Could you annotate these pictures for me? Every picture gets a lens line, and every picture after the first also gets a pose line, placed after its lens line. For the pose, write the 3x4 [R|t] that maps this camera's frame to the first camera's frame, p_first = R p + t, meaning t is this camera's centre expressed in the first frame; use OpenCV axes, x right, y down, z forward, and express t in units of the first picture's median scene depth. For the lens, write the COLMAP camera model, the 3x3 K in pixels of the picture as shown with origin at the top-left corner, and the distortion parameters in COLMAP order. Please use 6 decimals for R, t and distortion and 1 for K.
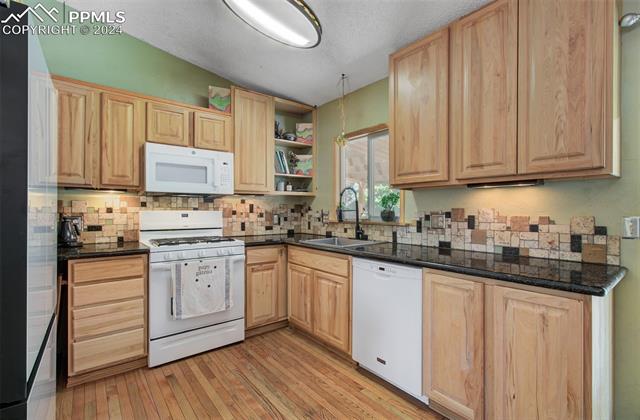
lens RADIAL K [[297.3, 0, 320.3], [0, 297.3, 211.0], [0, 0, 1]] dist [0.001569, 0.001233]
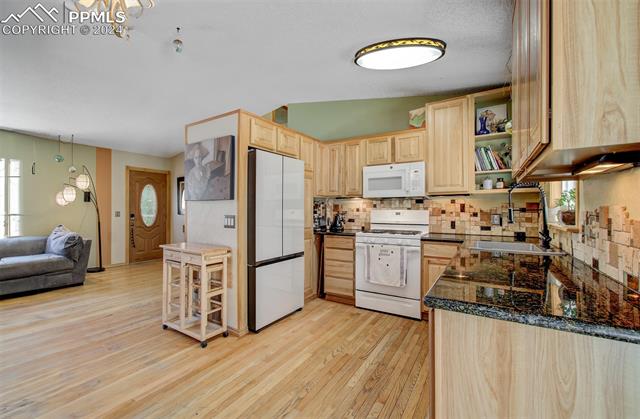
lens RADIAL K [[290.7, 0, 264.0], [0, 290.7, 213.5], [0, 0, 1]] dist [0.016520, 0.000008]
pose [[0.212318, 0.010568, -0.977144, 0.736358], [-0.000454, 0.999942, 0.010715, 0.000557], [0.977201, -0.001831, 0.212310, 0.141738]]
